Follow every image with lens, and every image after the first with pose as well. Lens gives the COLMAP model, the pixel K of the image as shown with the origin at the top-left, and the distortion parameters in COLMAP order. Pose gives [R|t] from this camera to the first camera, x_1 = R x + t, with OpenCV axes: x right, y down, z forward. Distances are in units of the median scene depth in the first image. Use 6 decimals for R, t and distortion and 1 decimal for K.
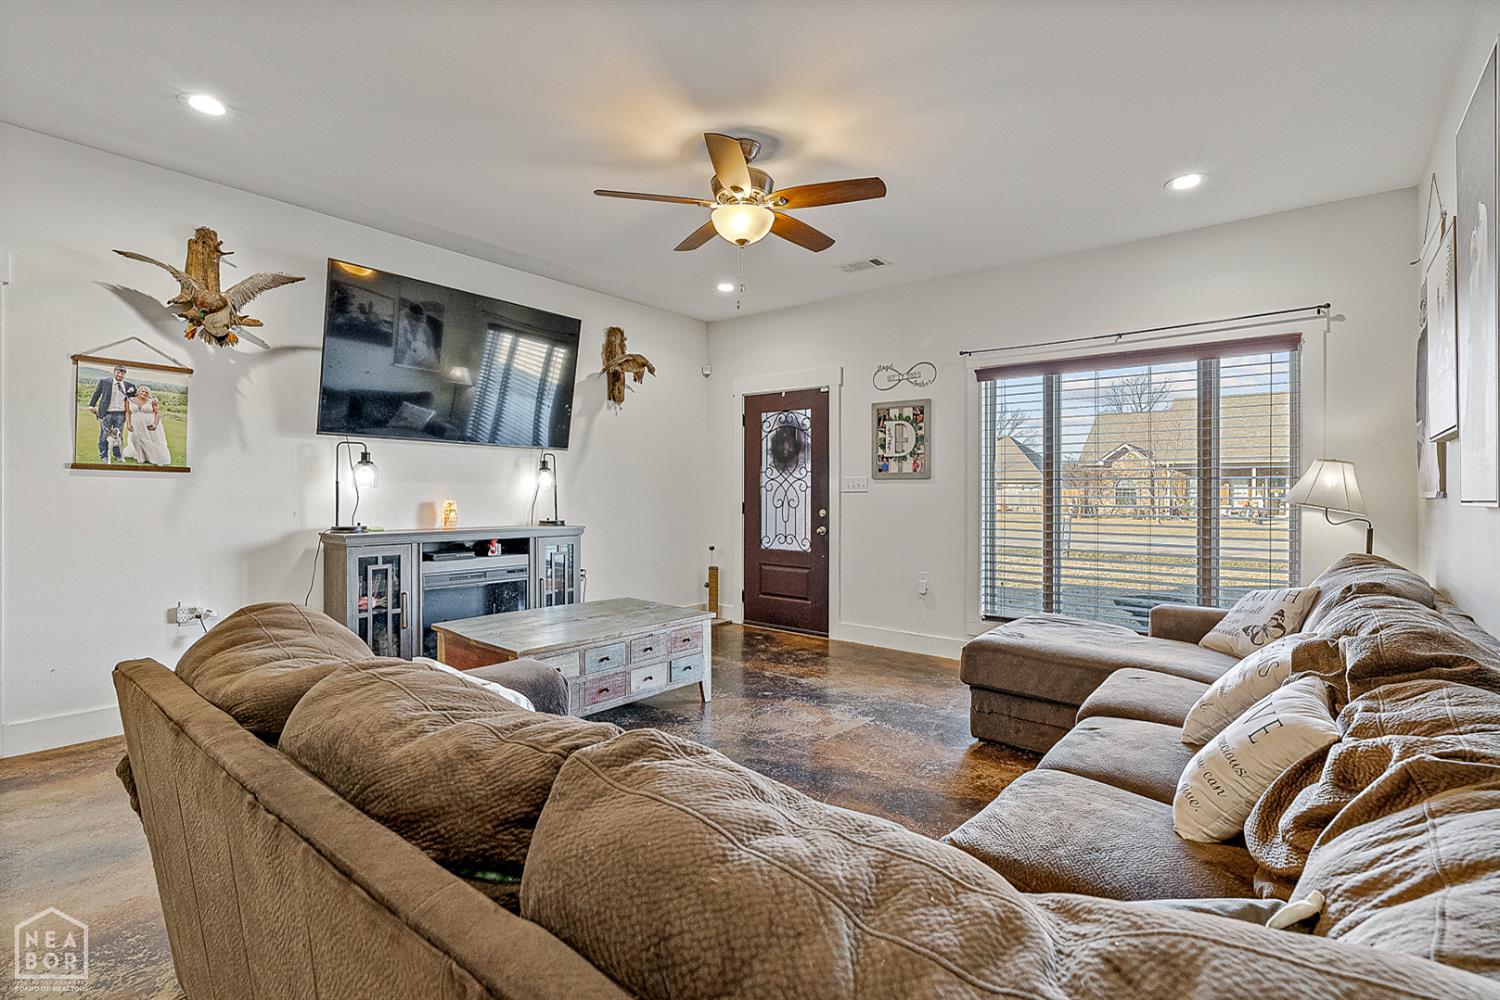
lens RADIAL K [[718.9, 0, 748.9], [0, 718.9, 508.4], [0, 0, 1]] dist [-0.000313, 0.000283]
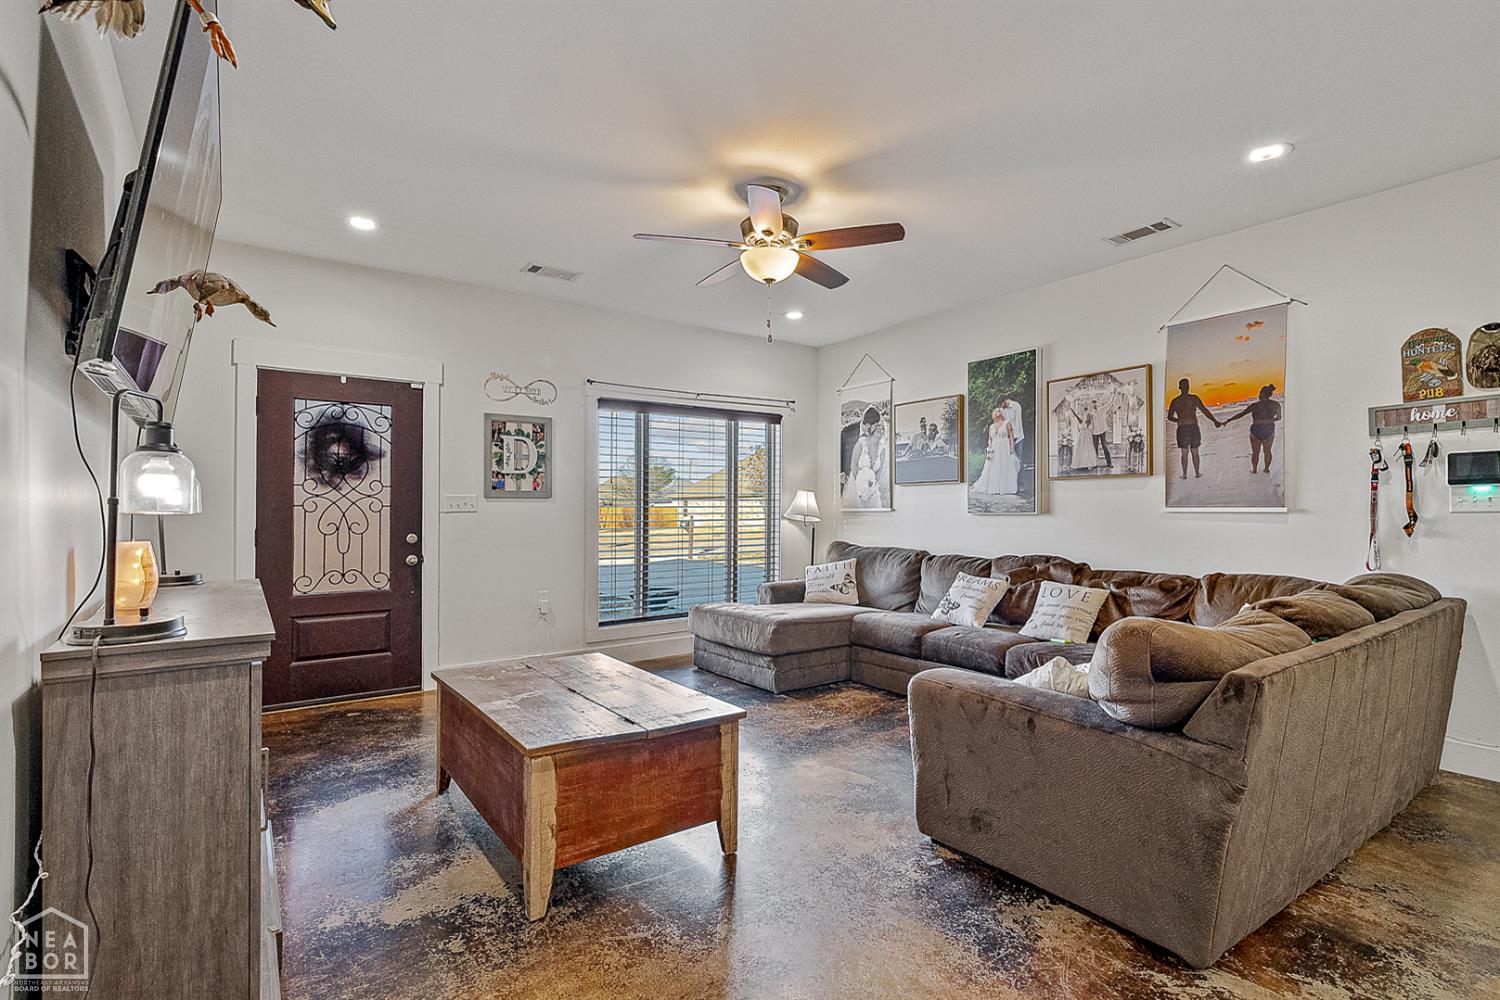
lens RADIAL K [[718.9, 0, 748.9], [0, 718.9, 508.4], [0, 0, 1]] dist [-0.000313, 0.000283]
pose [[0.258031, 0.000794, 0.966136, -0.613142], [0.031889, 0.999448, -0.009339, -0.008122], [-0.965610, 0.033219, 0.257863, 0.456035]]
